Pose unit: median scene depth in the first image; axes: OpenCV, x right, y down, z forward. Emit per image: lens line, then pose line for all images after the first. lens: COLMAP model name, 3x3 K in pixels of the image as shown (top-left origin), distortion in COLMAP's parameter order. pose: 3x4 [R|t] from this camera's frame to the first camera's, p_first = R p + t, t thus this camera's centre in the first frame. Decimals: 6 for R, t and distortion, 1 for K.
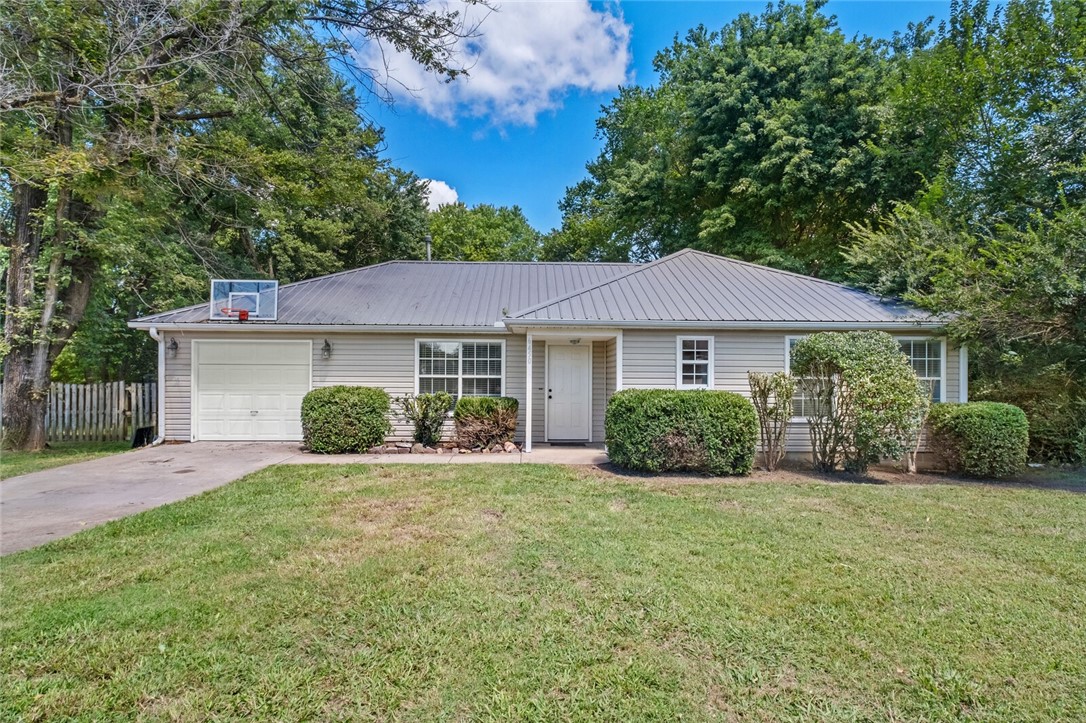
lens RADIAL K [[563.2, 0, 542.1], [0, 563.2, 382.5], [0, 0, 1]] dist [0.001603, -0.000212]
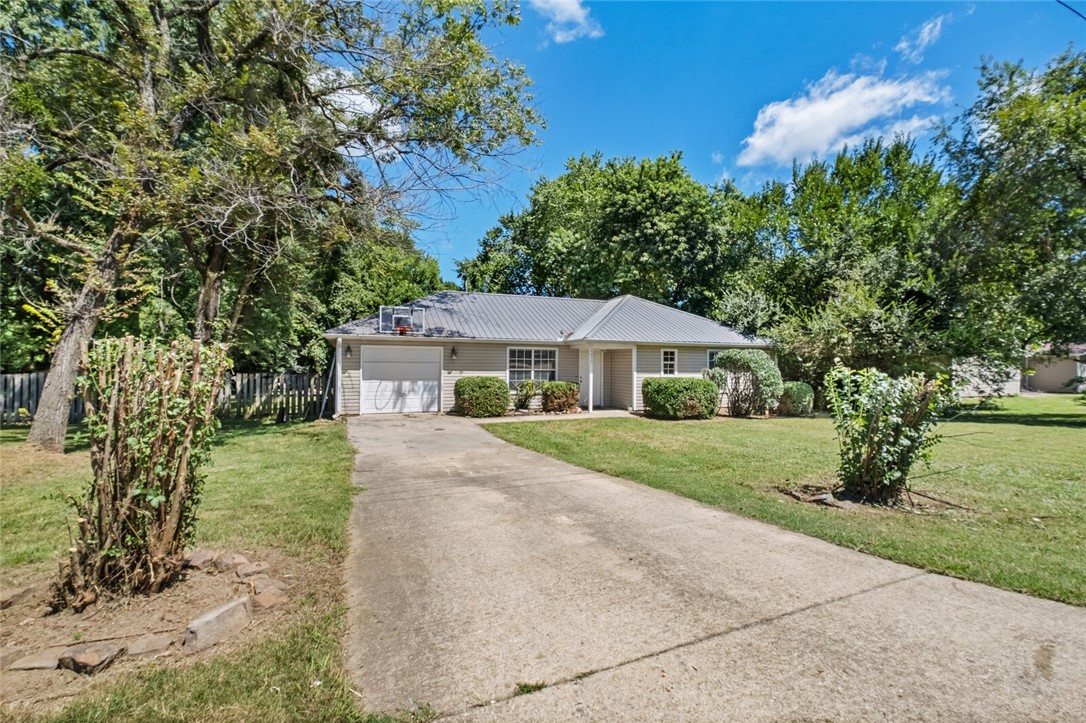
lens RADIAL K [[432.1, 0, 543.0], [0, 432.1, 361.5], [0, 0, 1]] dist [-0.001006, -0.000050]
pose [[0.946284, 0.002464, 0.323328, -0.546163], [0.000586, 0.999956, -0.009334, -0.023714], [-0.323337, 0.009022, 0.946241, -0.230894]]
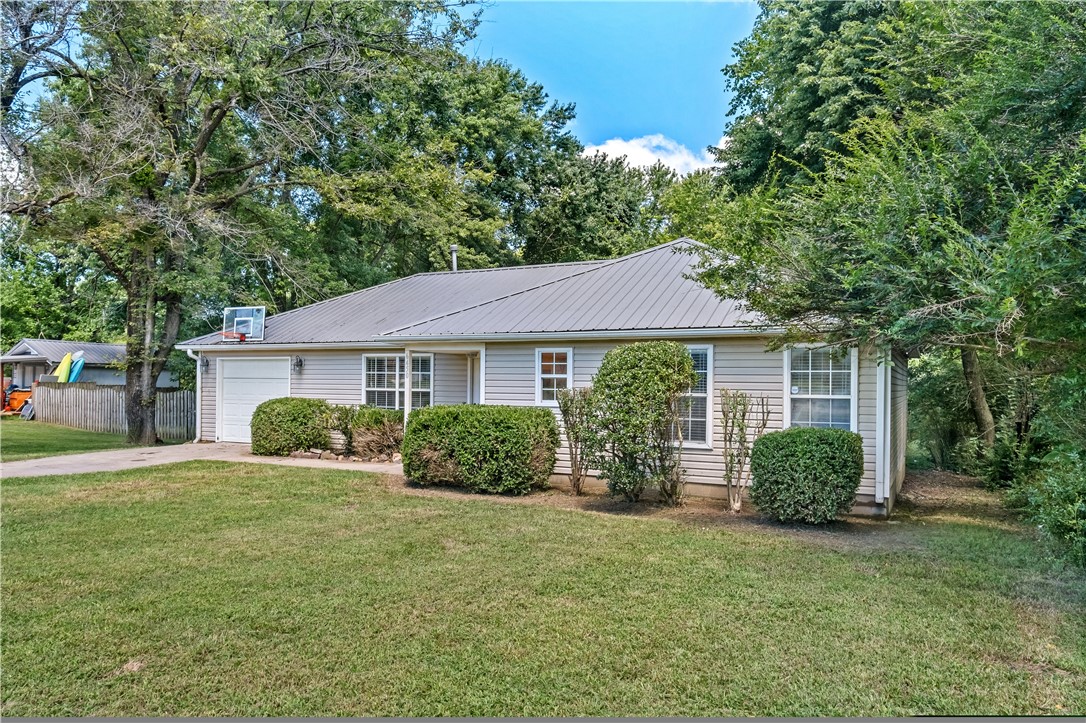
lens RADIAL K [[707.0, 0, 521.7], [0, 707.0, 391.1], [0, 0, 1]] dist [0.002087, 0.002285]
pose [[0.887852, 0.007698, -0.460065, 0.675759], [-0.009467, 0.999954, -0.001539, -0.008730], [0.460032, 0.005722, 0.887884, -0.051852]]
